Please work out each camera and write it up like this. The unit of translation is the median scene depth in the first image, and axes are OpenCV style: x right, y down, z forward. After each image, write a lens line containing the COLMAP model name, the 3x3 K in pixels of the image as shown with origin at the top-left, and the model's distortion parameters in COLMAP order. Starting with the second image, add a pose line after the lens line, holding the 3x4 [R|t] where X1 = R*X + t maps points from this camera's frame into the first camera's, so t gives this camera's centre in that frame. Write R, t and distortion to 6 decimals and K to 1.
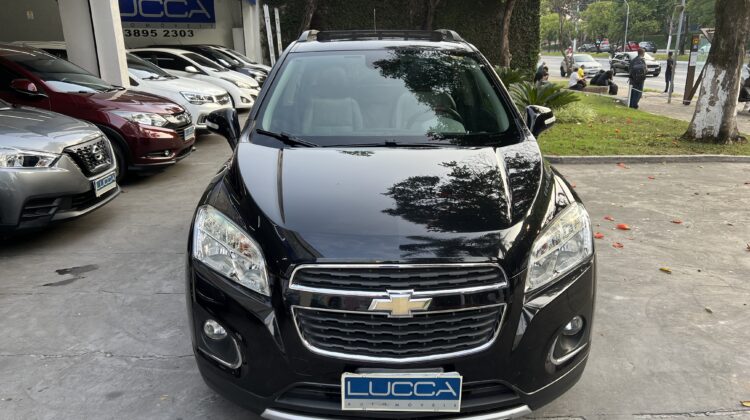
lens RADIAL K [[564.5, 0, 375.0], [0, 564.5, 210.0], [0, 0, 1]] dist [0.051610, -0.055242]
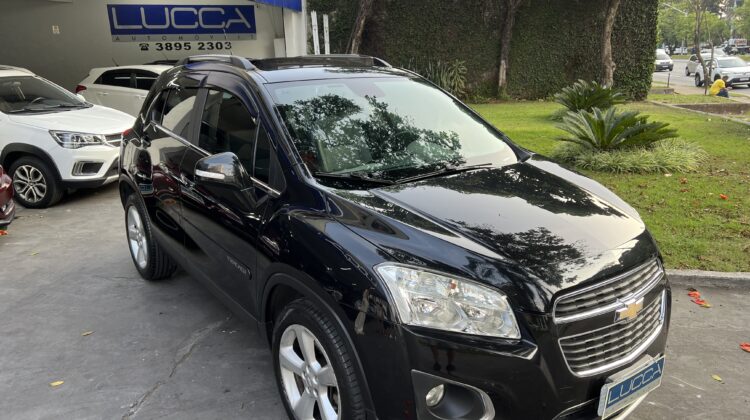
lens RADIAL K [[564.5, 0, 375.0], [0, 564.5, 210.0], [0, 0, 1]] dist [0.051610, -0.055242]
pose [[0.975522, 0.043696, -0.215517, 0.102901], [-0.046009, 0.998925, -0.005723, -0.054941], [0.215035, 0.015498, 0.976483, 0.172644]]
